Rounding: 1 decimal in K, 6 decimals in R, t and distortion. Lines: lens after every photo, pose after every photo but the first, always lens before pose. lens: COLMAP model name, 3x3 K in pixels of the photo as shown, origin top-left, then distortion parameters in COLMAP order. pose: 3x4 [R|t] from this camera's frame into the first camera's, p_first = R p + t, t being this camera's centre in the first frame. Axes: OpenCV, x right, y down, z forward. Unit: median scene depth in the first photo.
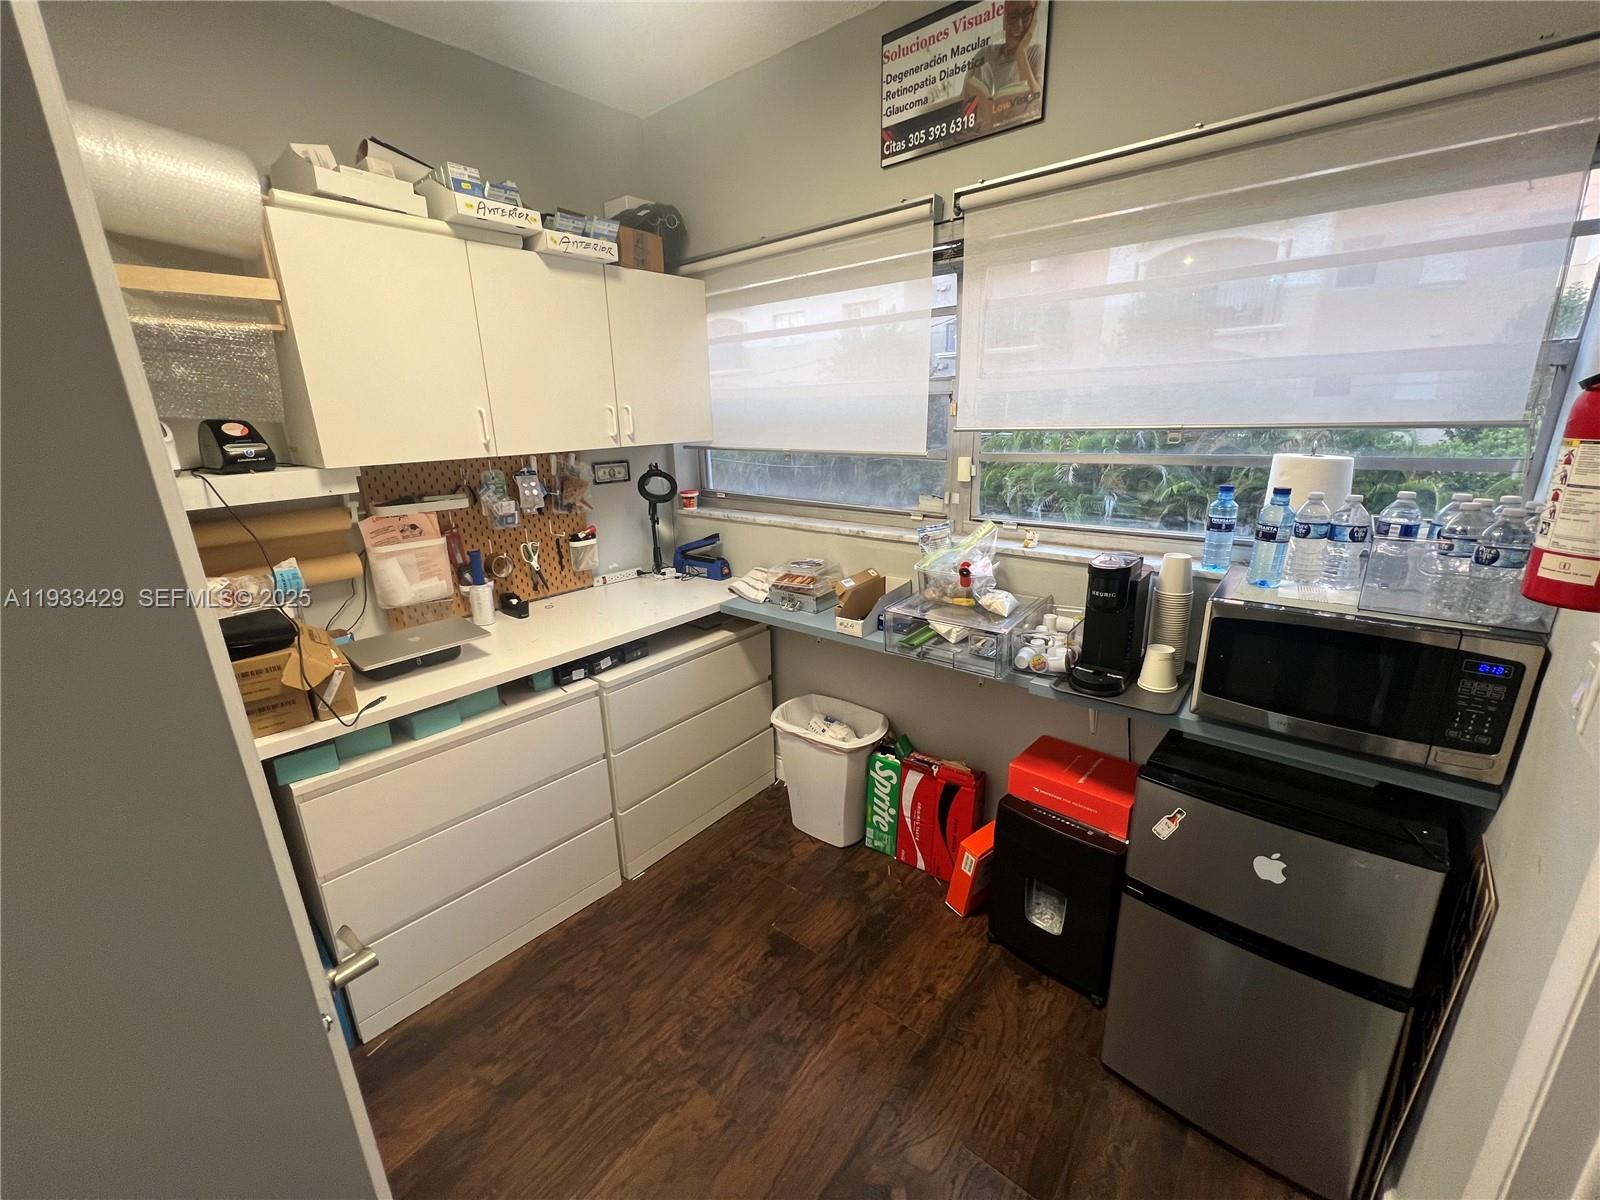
lens RADIAL K [[639.9, 0, 802.9], [0, 639.9, 598.0], [0, 0, 1]] dist [-0.003298, 0.000301]
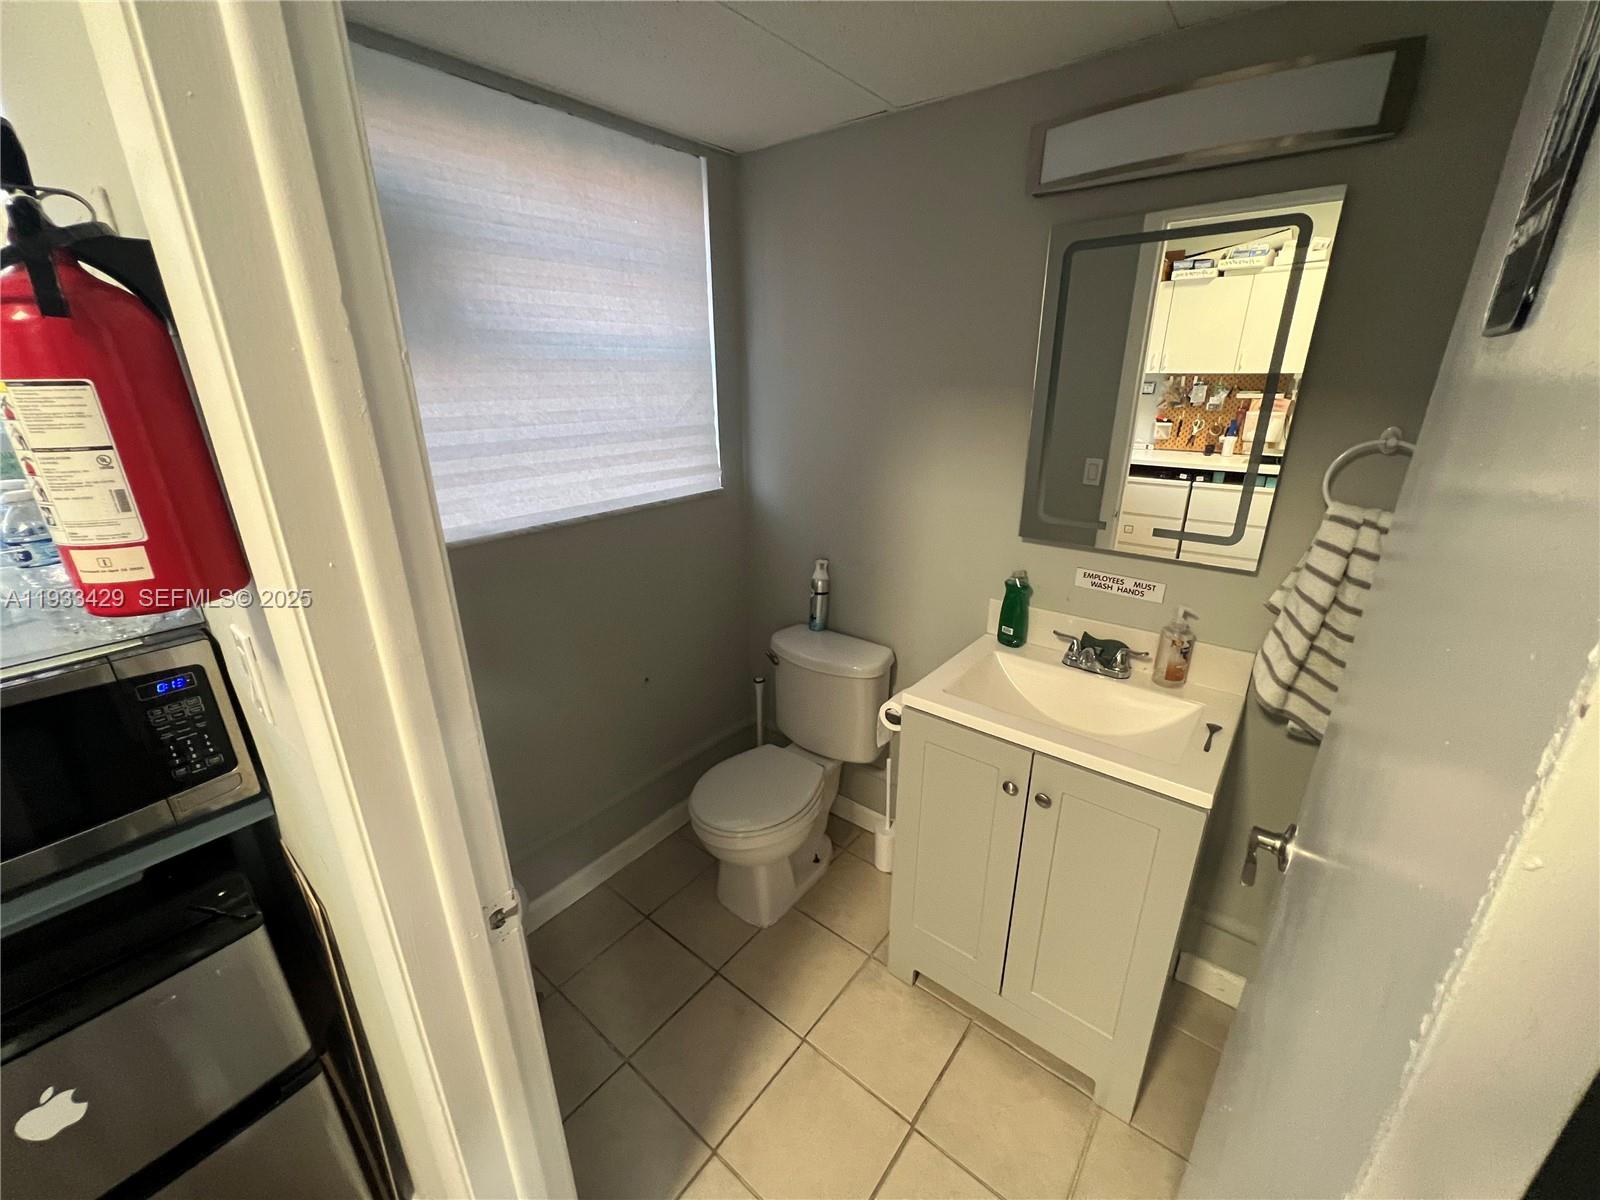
lens RADIAL K [[639.9, 0, 800.9], [0, 639.9, 601.9], [0, 0, 1]] dist [-0.003298, 0.000301]
pose [[-0.022845, -0.316040, 0.948471, 0.312391], [0.290955, 0.905550, 0.308747, -0.002271], [-0.956464, 0.283016, 0.071266, 0.138587]]
